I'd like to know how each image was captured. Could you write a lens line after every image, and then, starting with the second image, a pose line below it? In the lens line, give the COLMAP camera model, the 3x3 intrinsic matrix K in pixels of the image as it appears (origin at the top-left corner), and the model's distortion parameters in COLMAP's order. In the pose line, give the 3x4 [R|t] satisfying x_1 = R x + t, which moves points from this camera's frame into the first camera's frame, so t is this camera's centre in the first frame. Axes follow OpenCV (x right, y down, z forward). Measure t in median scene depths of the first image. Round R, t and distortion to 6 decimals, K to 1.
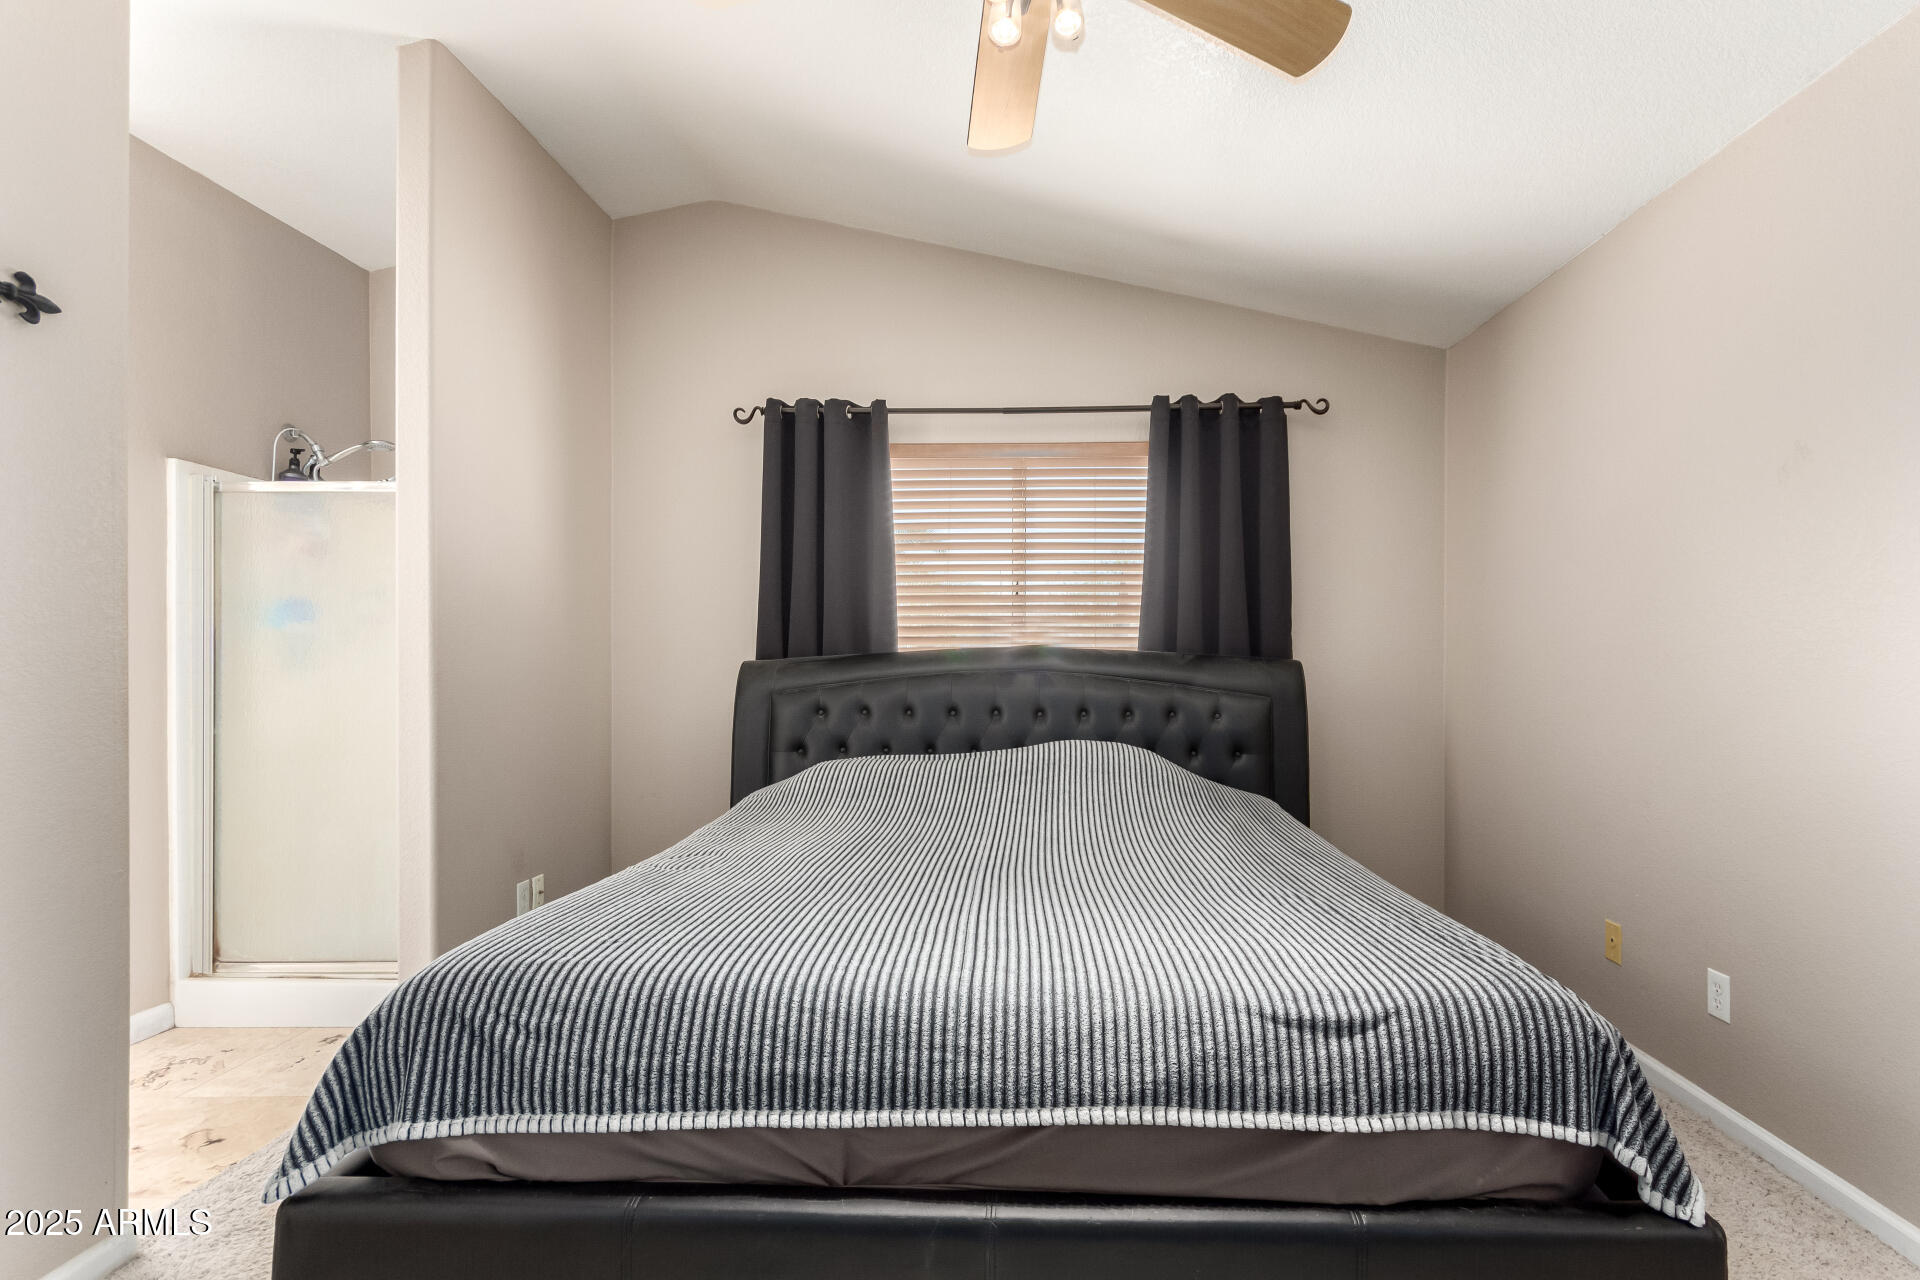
lens RADIAL K [[891.0, 0, 961.5], [0, 891.0, 656.2], [0, 0, 1]] dist [-0.004032, 0.002299]
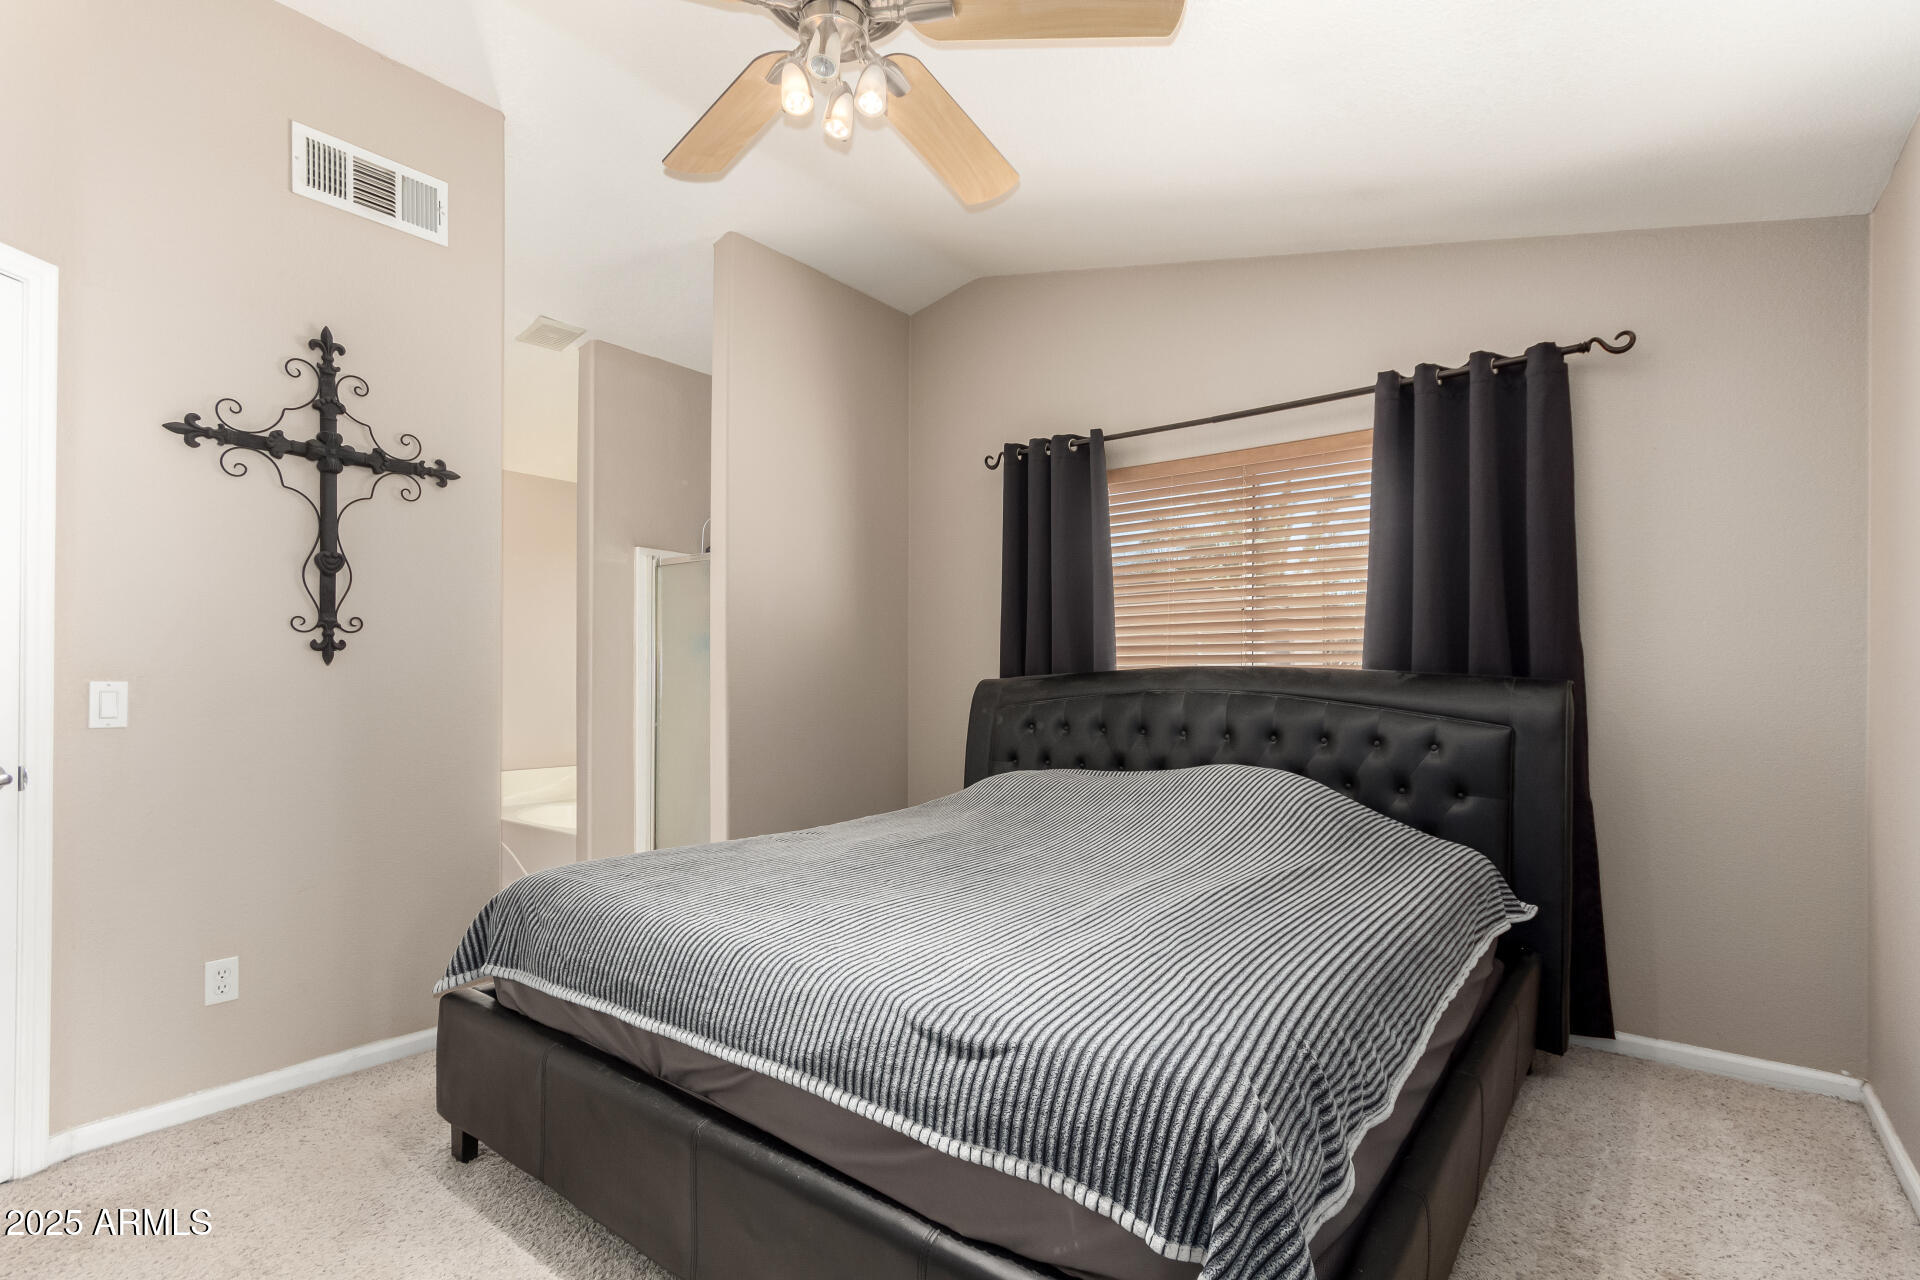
lens RADIAL K [[891.0, 0, 1008.2], [0, 891.0, 672.0], [0, 0, 1]] dist [-0.004032, 0.002299]
pose [[0.818280, -0.003409, -0.574810, 0.946146], [-0.000562, 0.999977, -0.006731, 0.007458], [0.574820, 0.005830, 0.818259, 0.202839]]
